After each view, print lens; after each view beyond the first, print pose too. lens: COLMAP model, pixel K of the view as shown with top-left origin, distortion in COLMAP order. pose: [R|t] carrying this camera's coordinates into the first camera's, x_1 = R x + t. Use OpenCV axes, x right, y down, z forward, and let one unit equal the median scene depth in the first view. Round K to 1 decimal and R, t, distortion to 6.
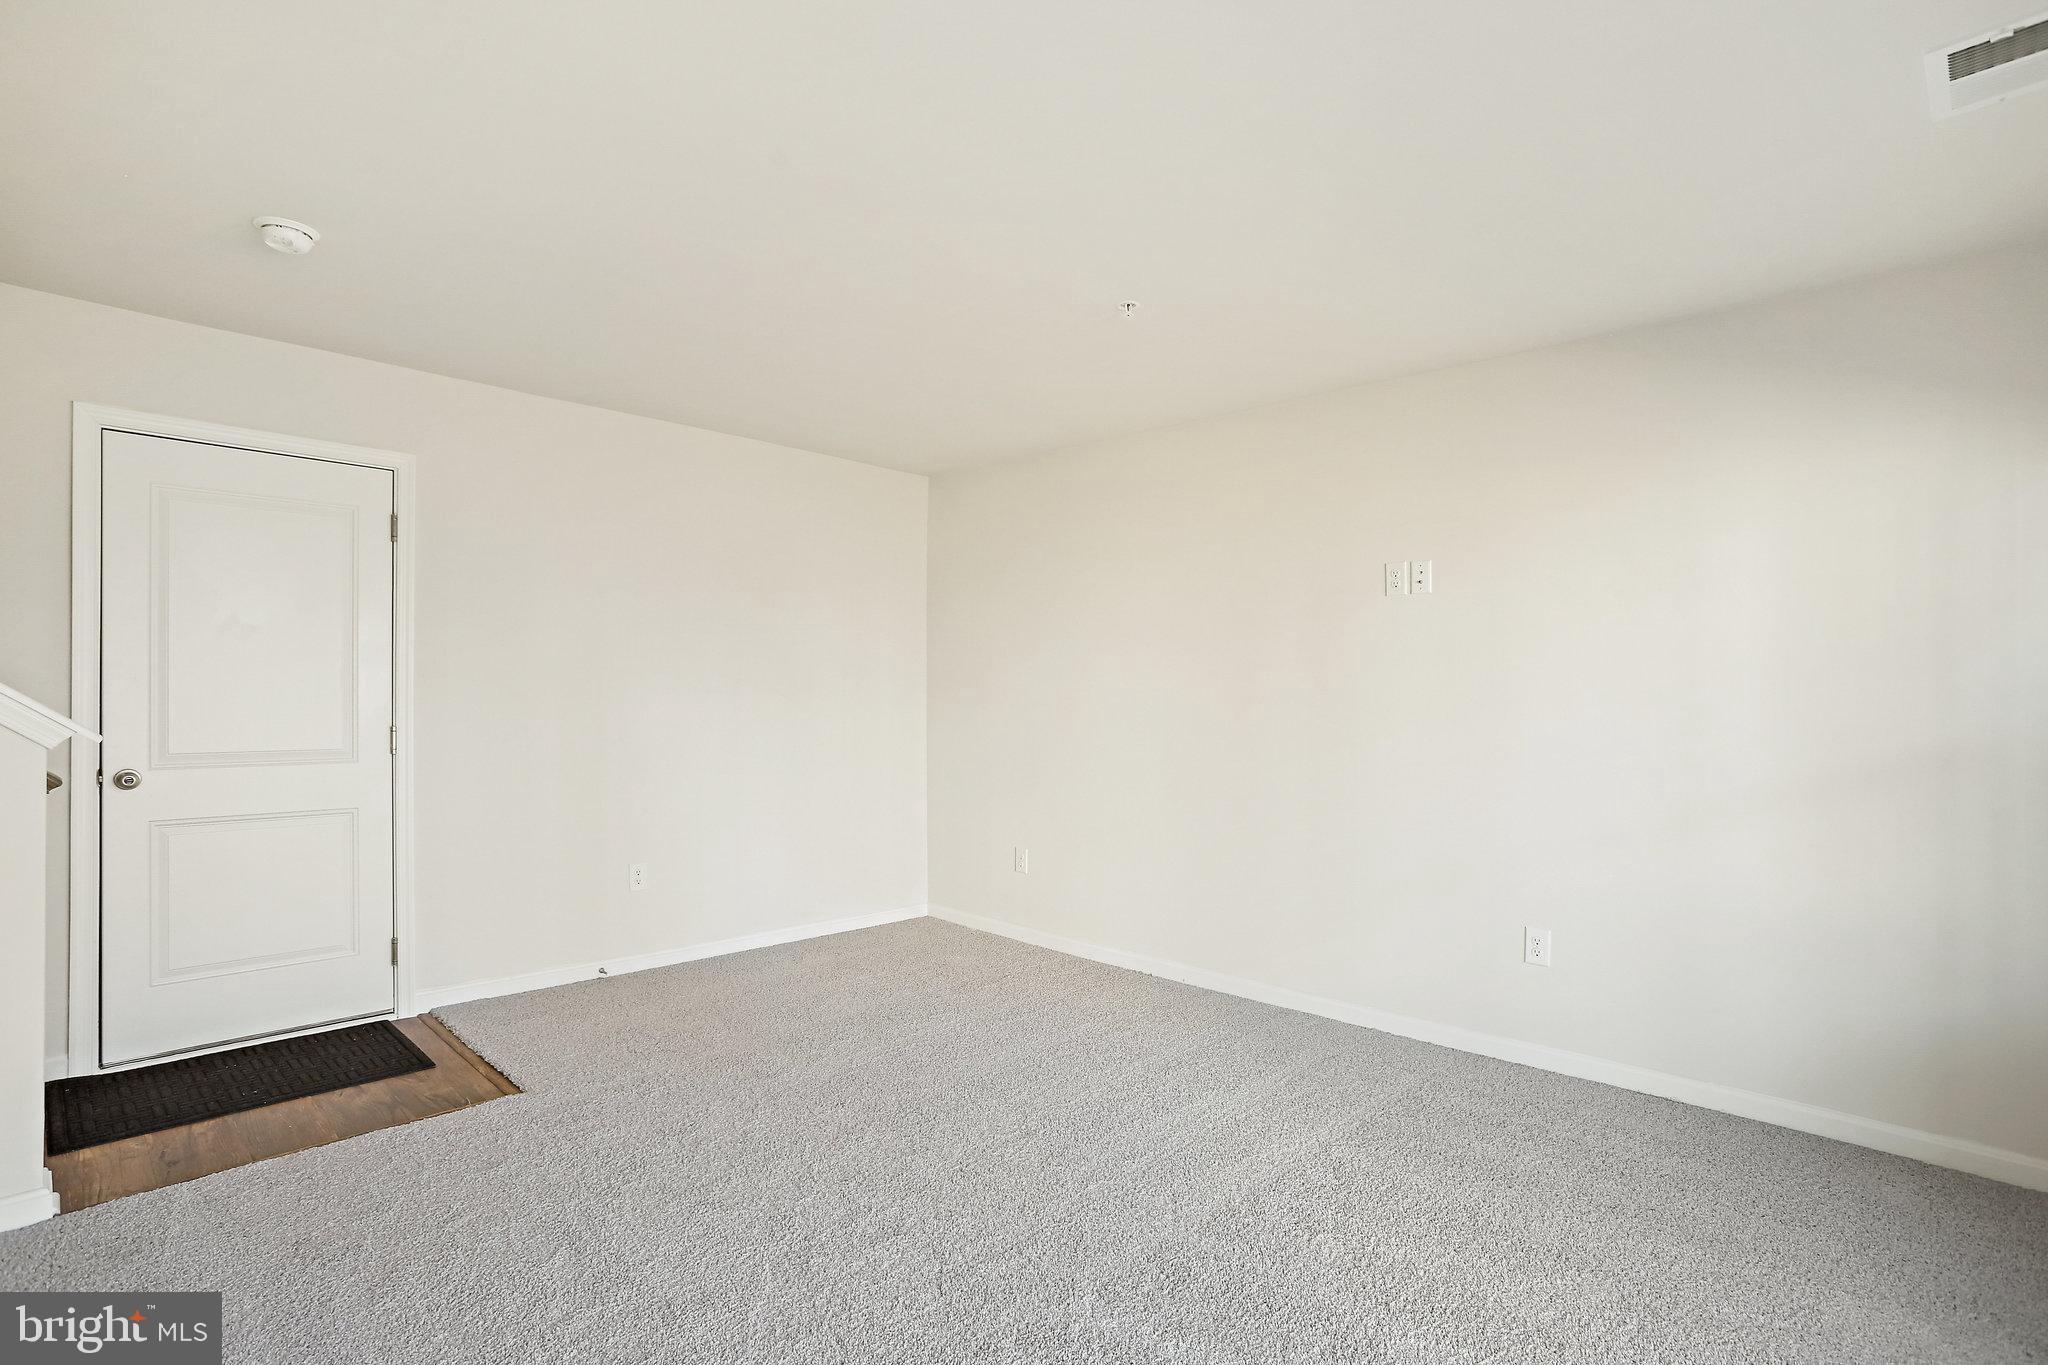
lens RADIAL K [[1006.8, 0, 1028.9], [0, 1006.8, 660.8], [0, 0, 1]] dist [0.002822, 0.000600]
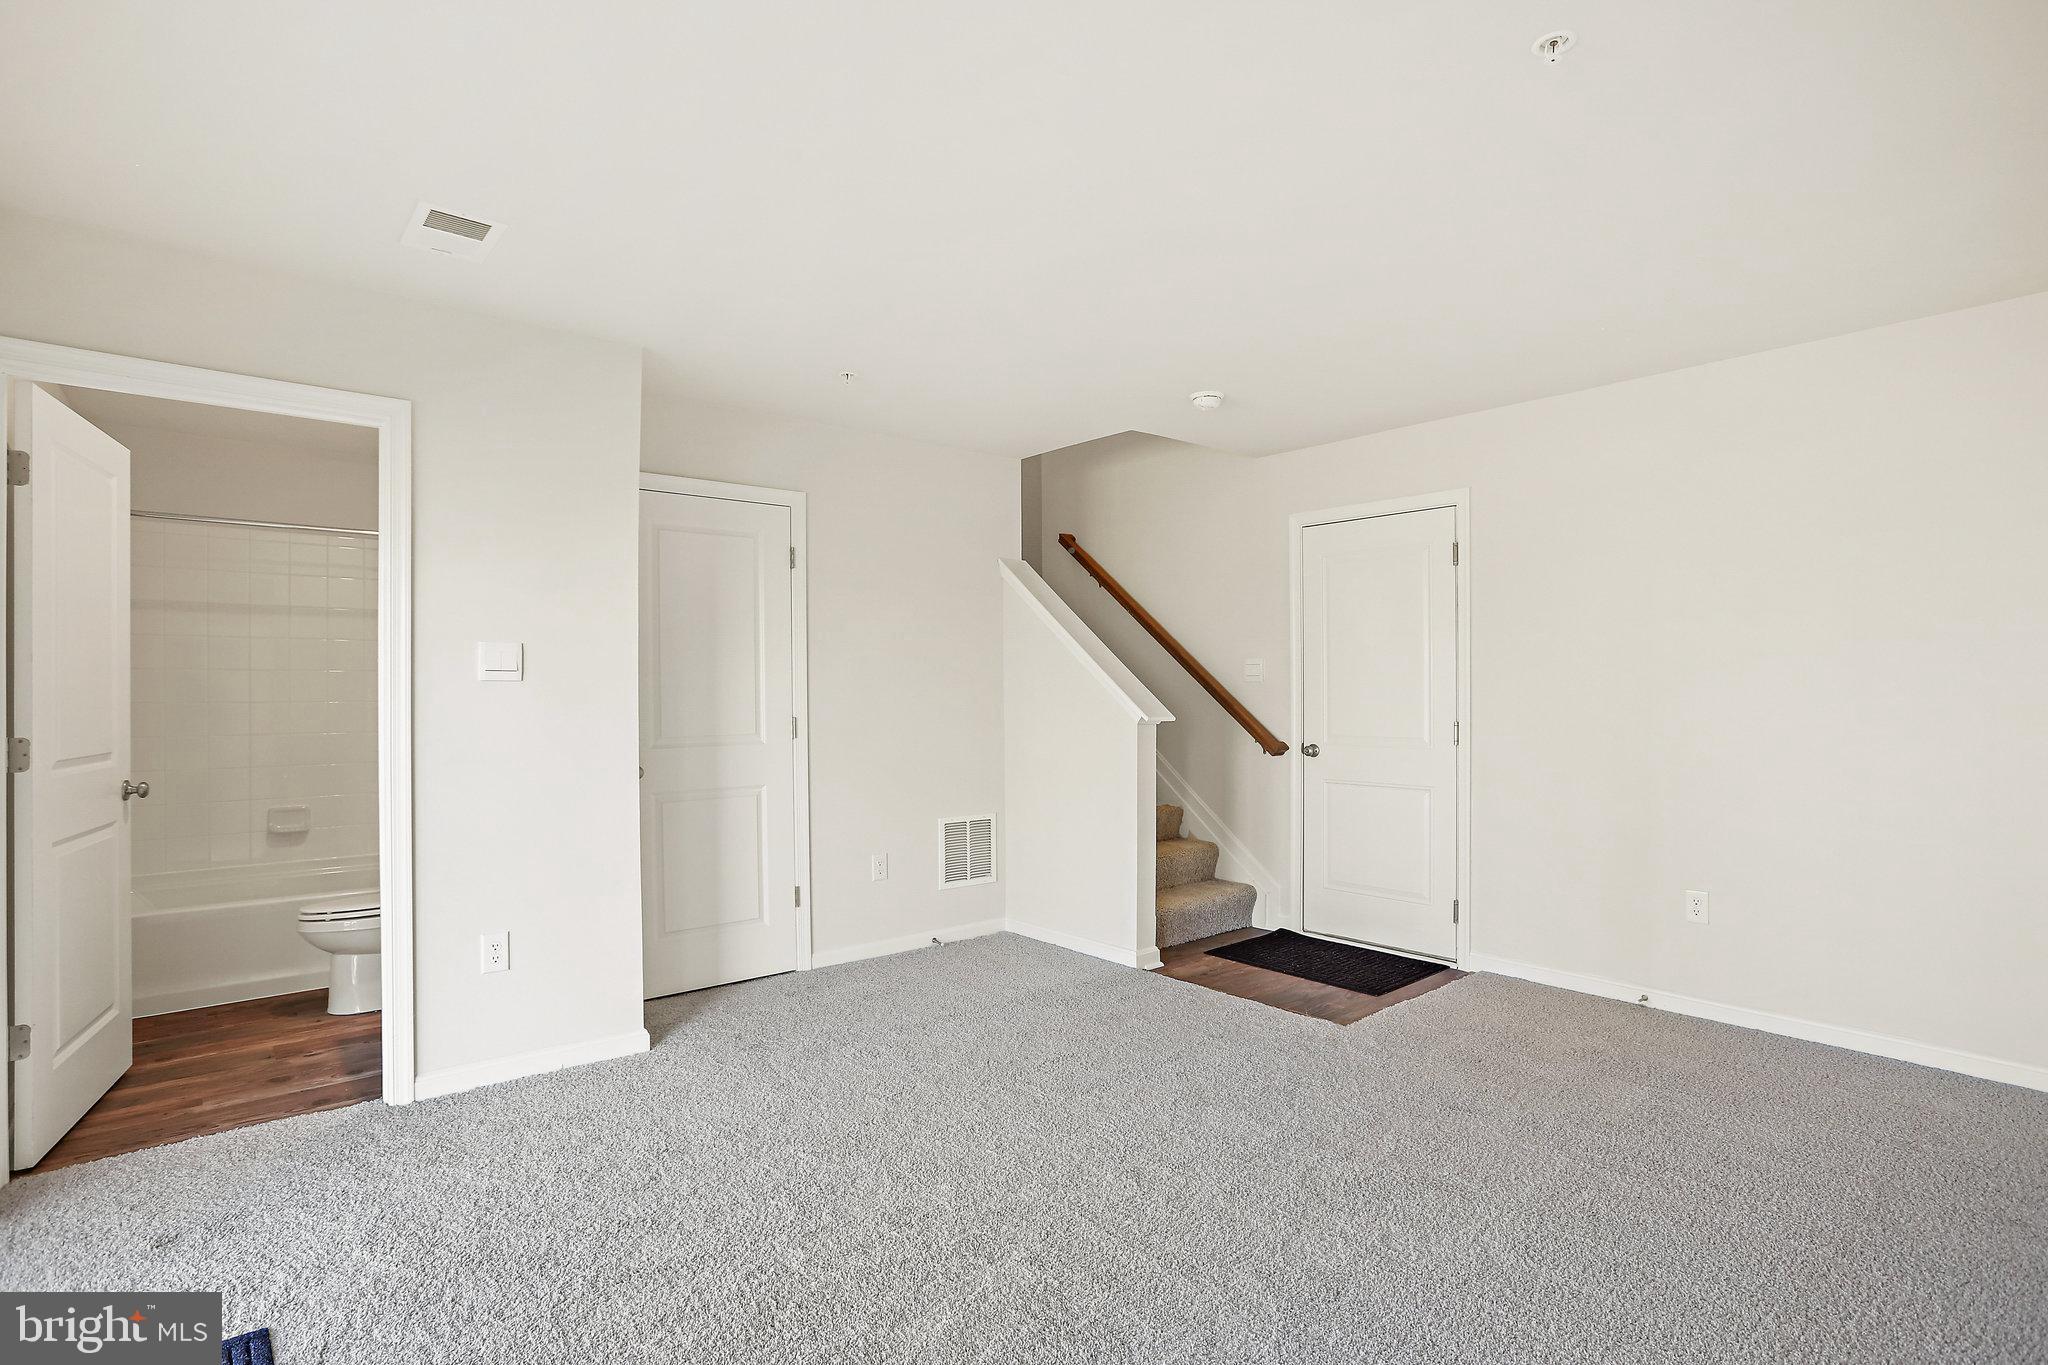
lens RADIAL K [[1026.0, 0, 1024.0], [0, 1026.0, 682.5], [0, 0, 1]] dist [-0.035121, 0.021687]
pose [[-0.097928, -0.017500, -0.995040, 0.724138], [0.037562, 0.999068, -0.021268, 0.030692], [0.994484, -0.039459, -0.097179, 0.728955]]
